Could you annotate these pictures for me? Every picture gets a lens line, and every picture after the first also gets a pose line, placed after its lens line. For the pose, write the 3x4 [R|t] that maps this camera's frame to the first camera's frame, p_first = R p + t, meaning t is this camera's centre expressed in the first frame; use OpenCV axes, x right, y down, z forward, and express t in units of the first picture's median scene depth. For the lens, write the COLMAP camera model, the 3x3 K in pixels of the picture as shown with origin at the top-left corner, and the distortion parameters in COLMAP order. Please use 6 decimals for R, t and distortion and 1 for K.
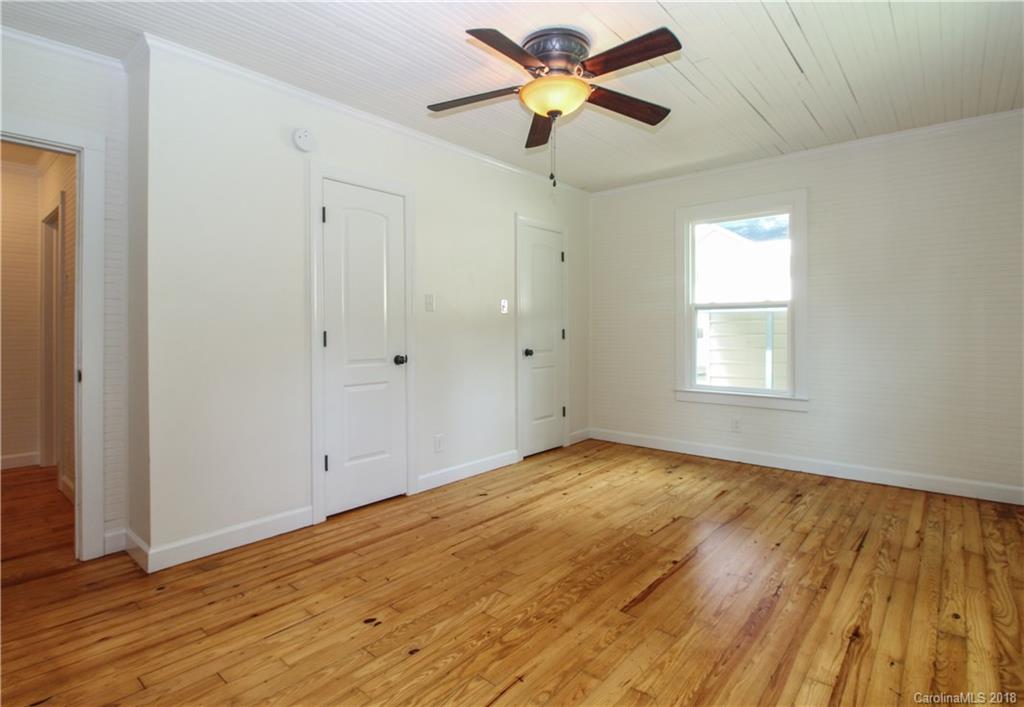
lens RADIAL K [[513.4, 0, 488.5], [0, 513.4, 335.2], [0, 0, 1]] dist [-0.006700, -0.002658]
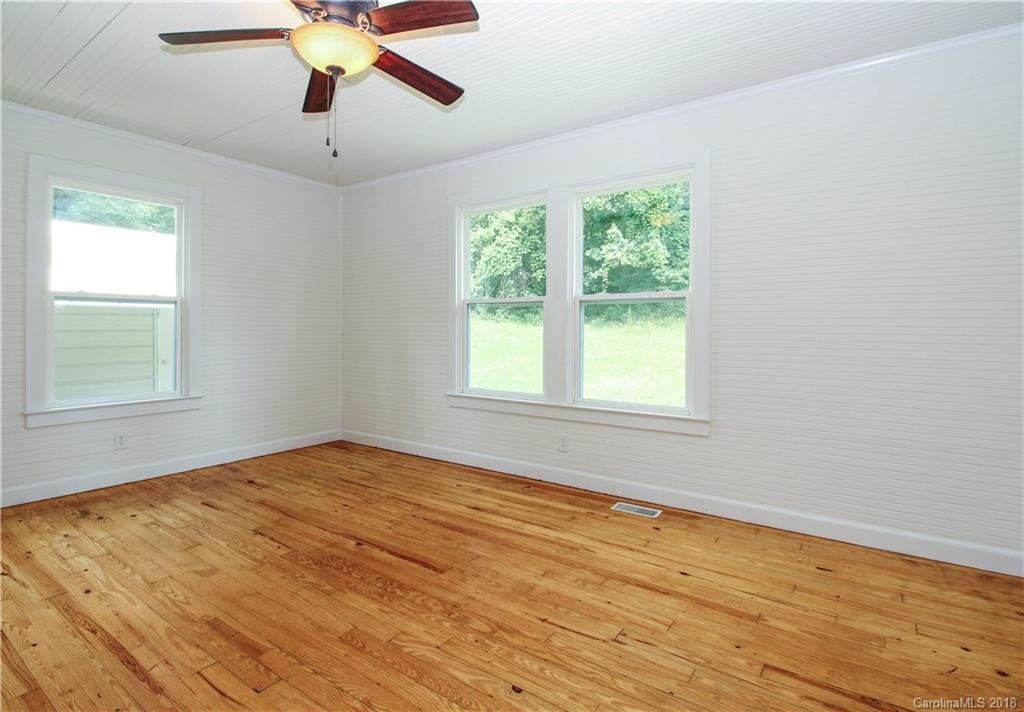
lens RADIAL K [[513.4, 0, 511.8], [0, 513.4, 352.8], [0, 0, 1]] dist [-0.006700, -0.002658]
pose [[-0.109201, -0.044024, 0.993044, -0.788984], [0.004860, 0.998983, 0.044821, -0.007210], [-0.994008, 0.009721, -0.108876, 0.862309]]
